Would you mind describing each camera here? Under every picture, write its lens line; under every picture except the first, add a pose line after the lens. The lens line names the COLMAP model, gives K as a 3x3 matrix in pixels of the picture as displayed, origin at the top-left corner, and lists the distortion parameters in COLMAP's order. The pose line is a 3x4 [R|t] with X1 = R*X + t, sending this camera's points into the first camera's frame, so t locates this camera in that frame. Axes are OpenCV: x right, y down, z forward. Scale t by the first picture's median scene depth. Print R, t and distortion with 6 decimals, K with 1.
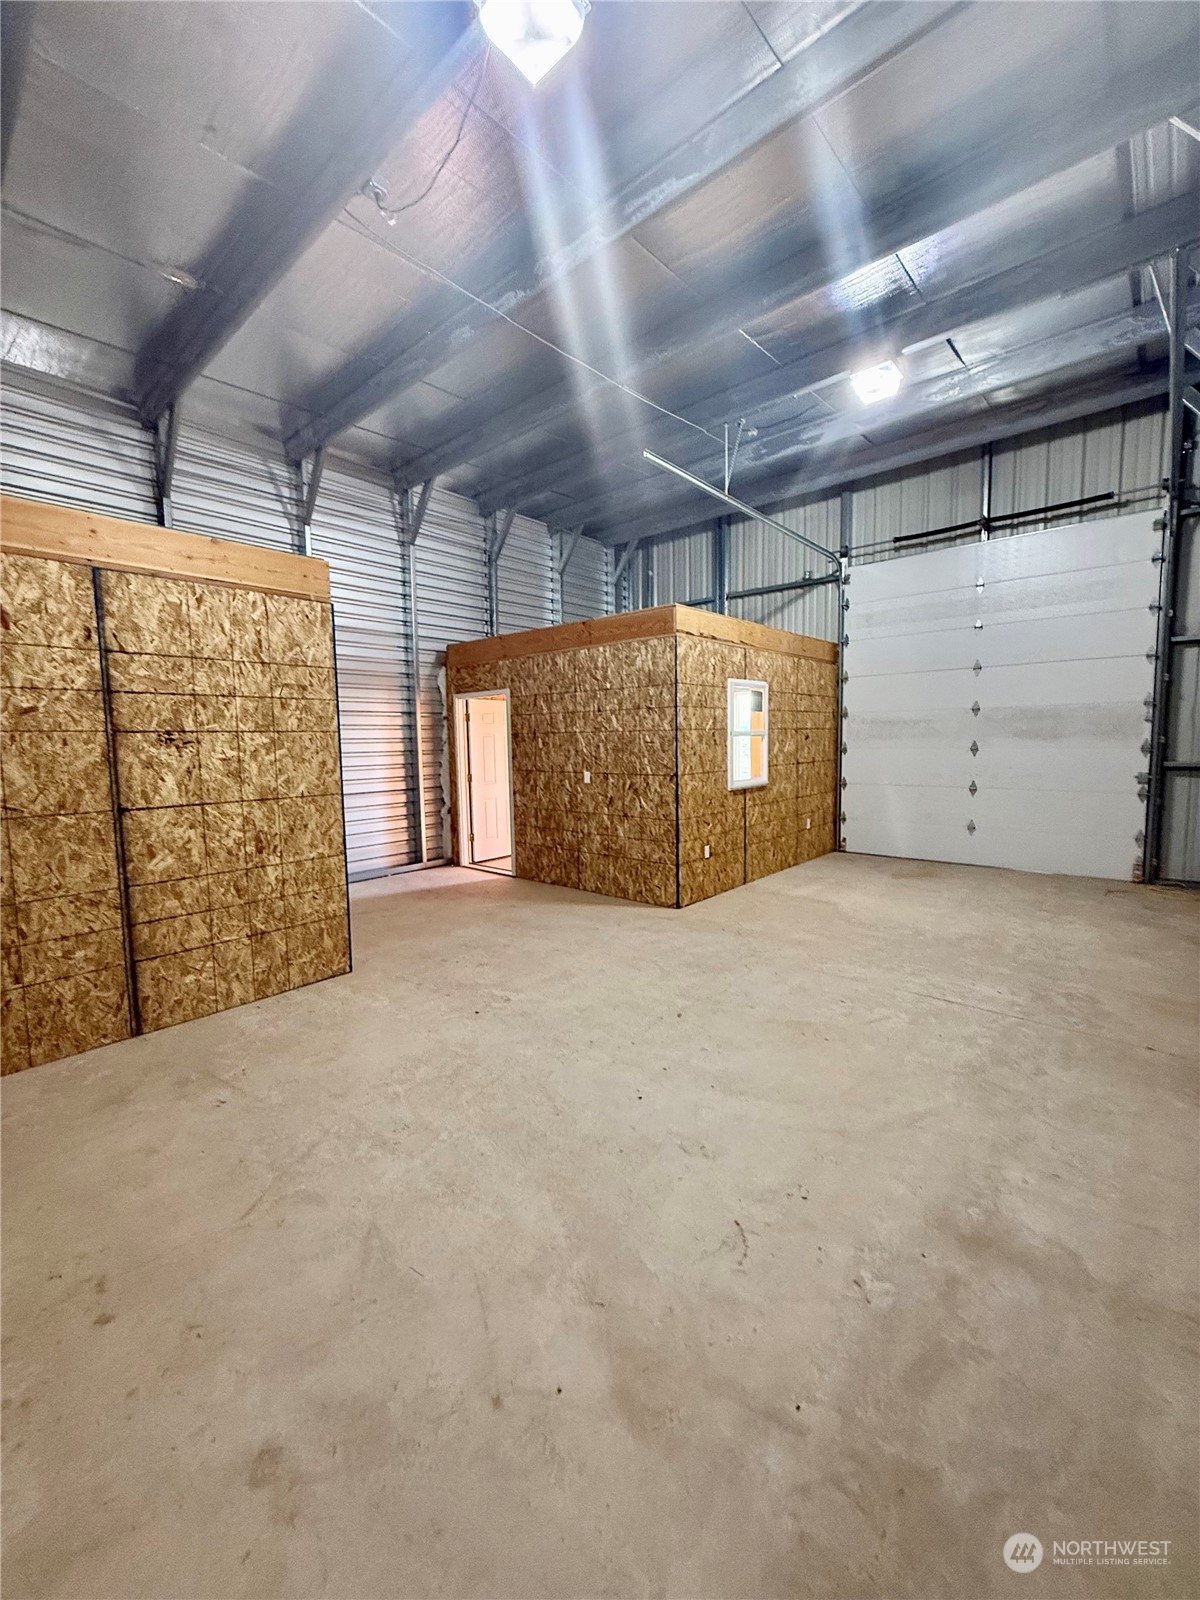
lens RADIAL K [[637.5, 0, 596.1], [0, 637.5, 793.8], [0, 0, 1]] dist [0.000613, -0.000218]
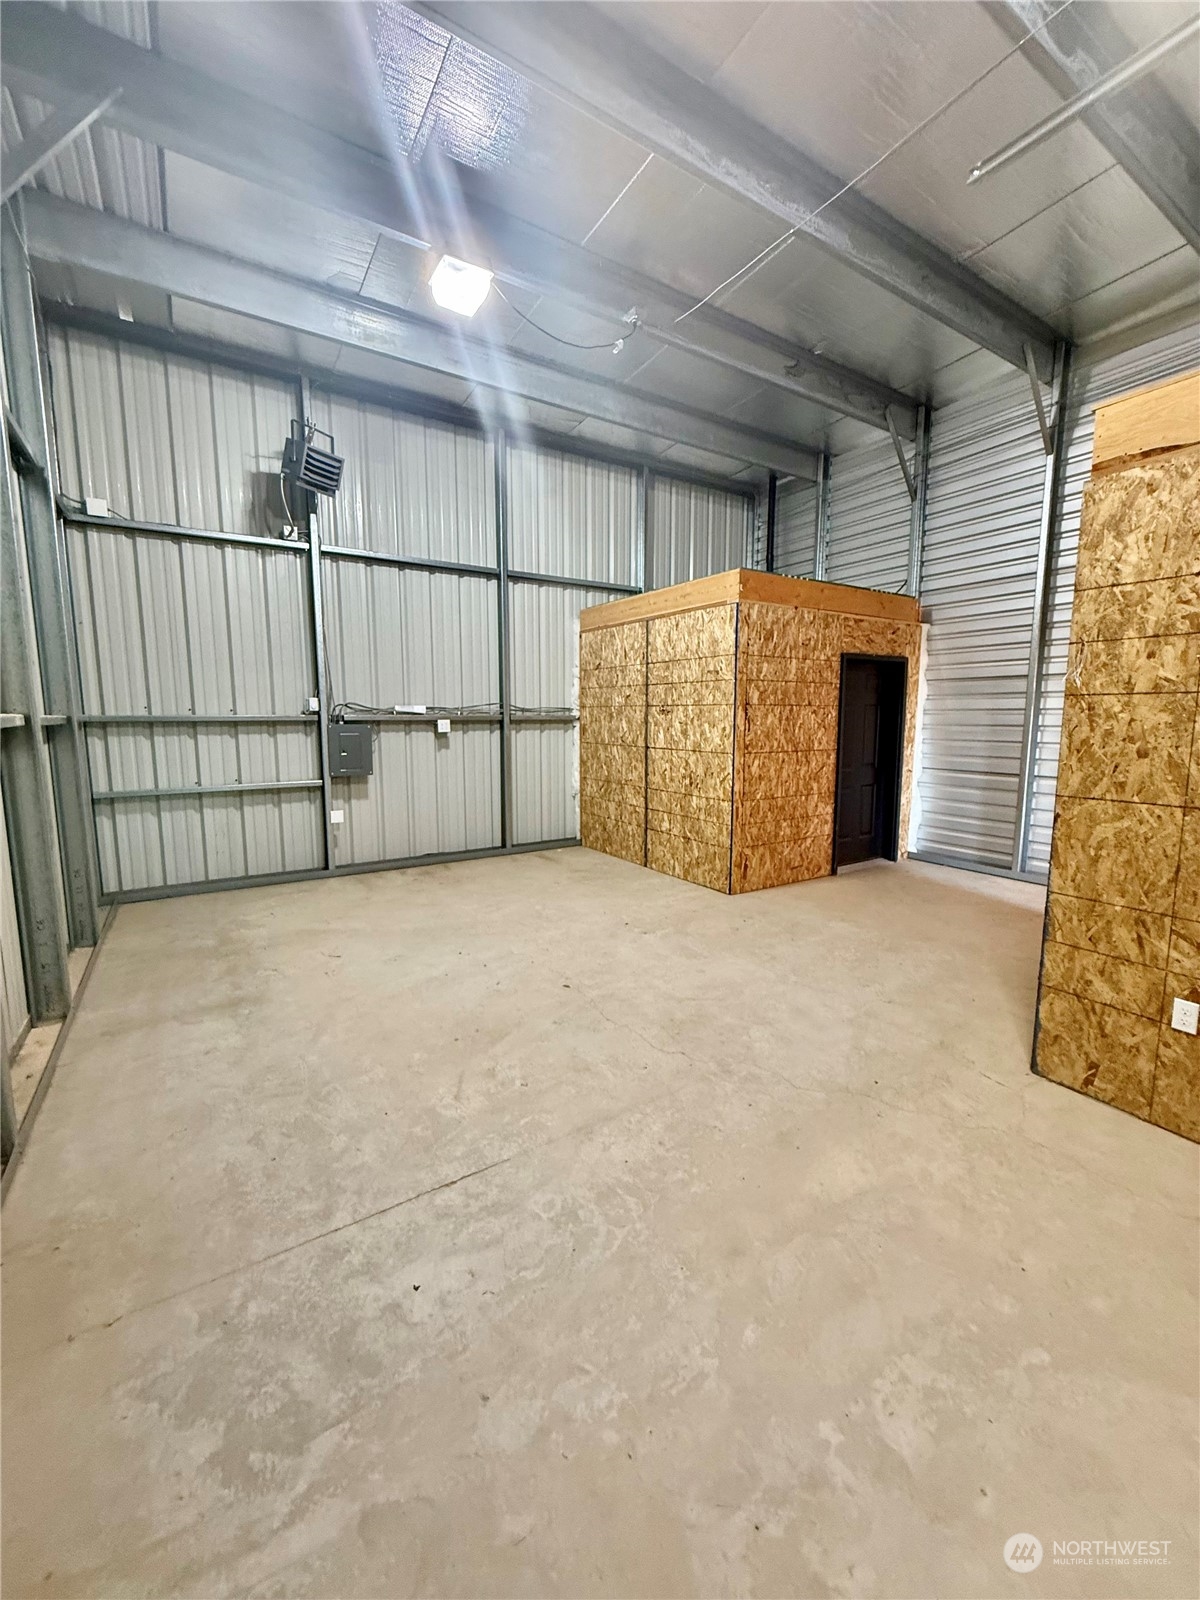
lens RADIAL K [[637.5, 0, 605.8], [0, 637.5, 797.7], [0, 0, 1]] dist [0.000613, -0.000218]
pose [[-0.269178, 0.139205, -0.952977, 1.046639], [-0.081040, 0.982716, 0.166440, -0.123709], [0.959675, 0.122031, -0.253244, 1.284824]]
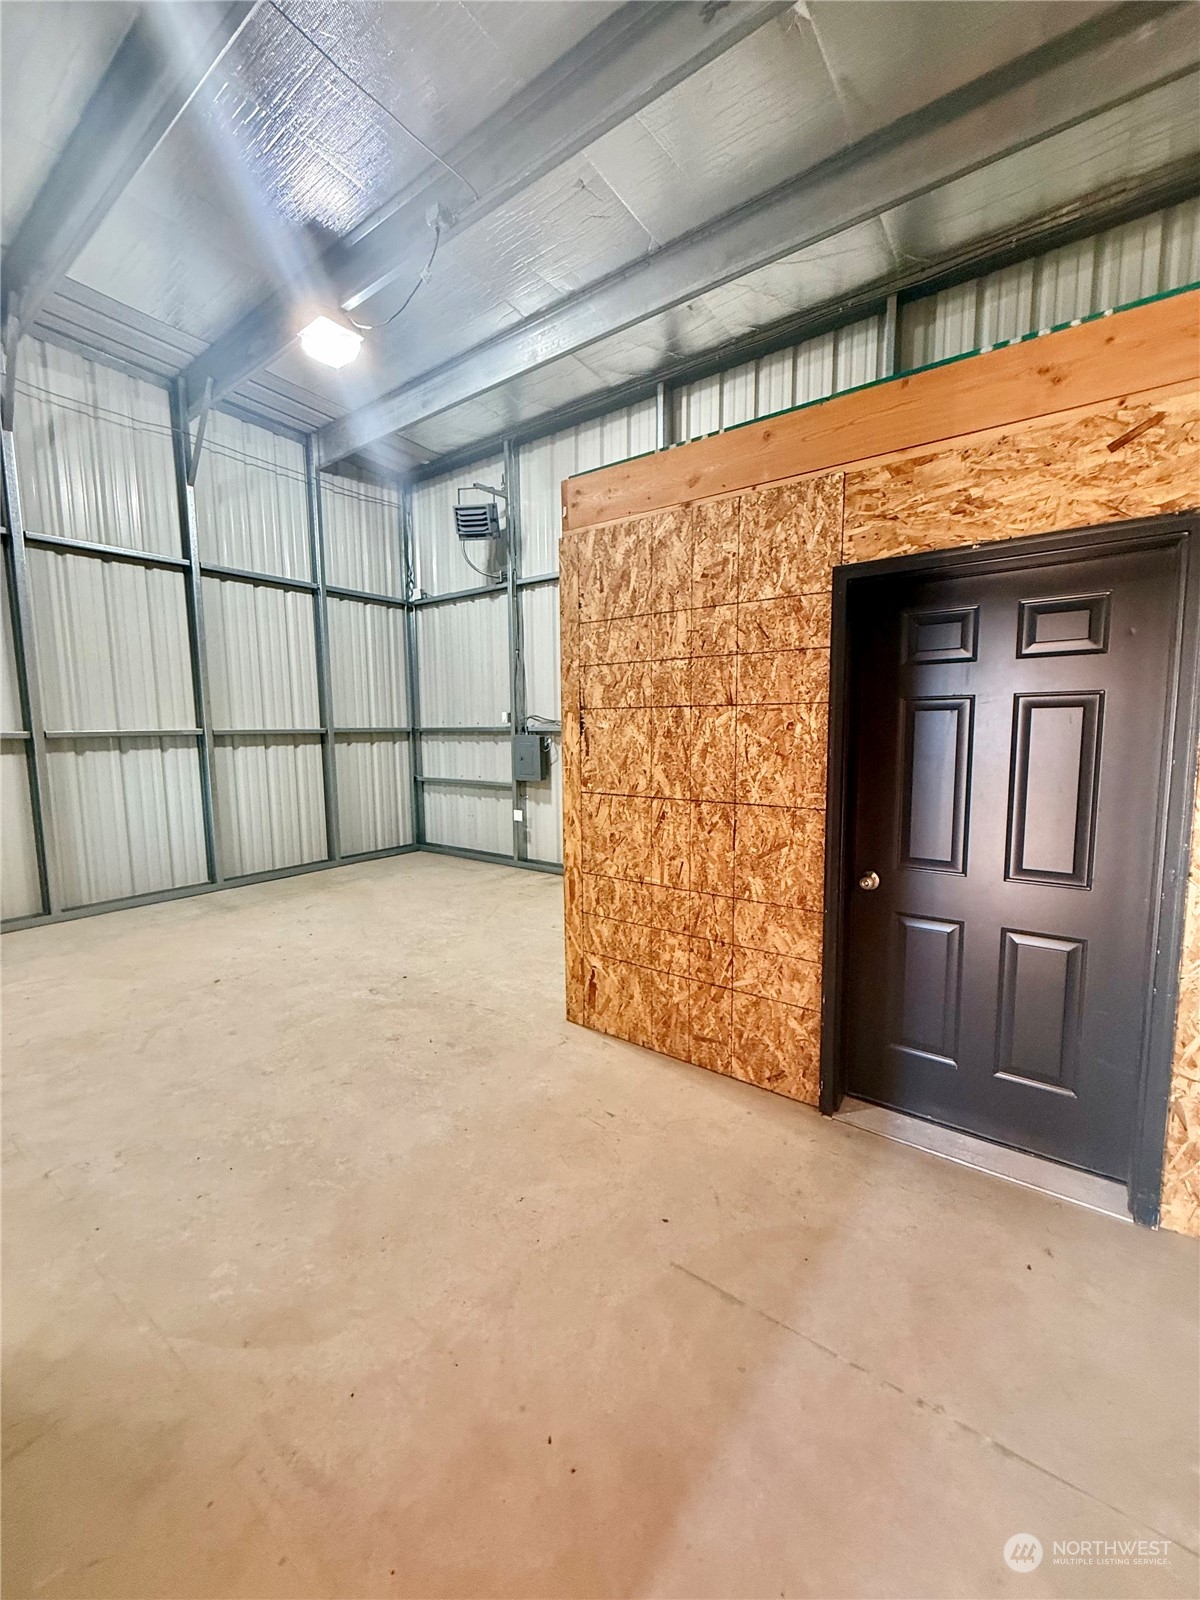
lens RADIAL K [[637.5, 0, 595.9], [0, 637.5, 795.7], [0, 0, 1]] dist [0.000613, -0.000218]
pose [[-0.995995, 0.031613, -0.083637, -0.438786], [0.014555, 0.980257, 0.197193, -0.171573], [0.088220, 0.195186, -0.976790, 2.071357]]
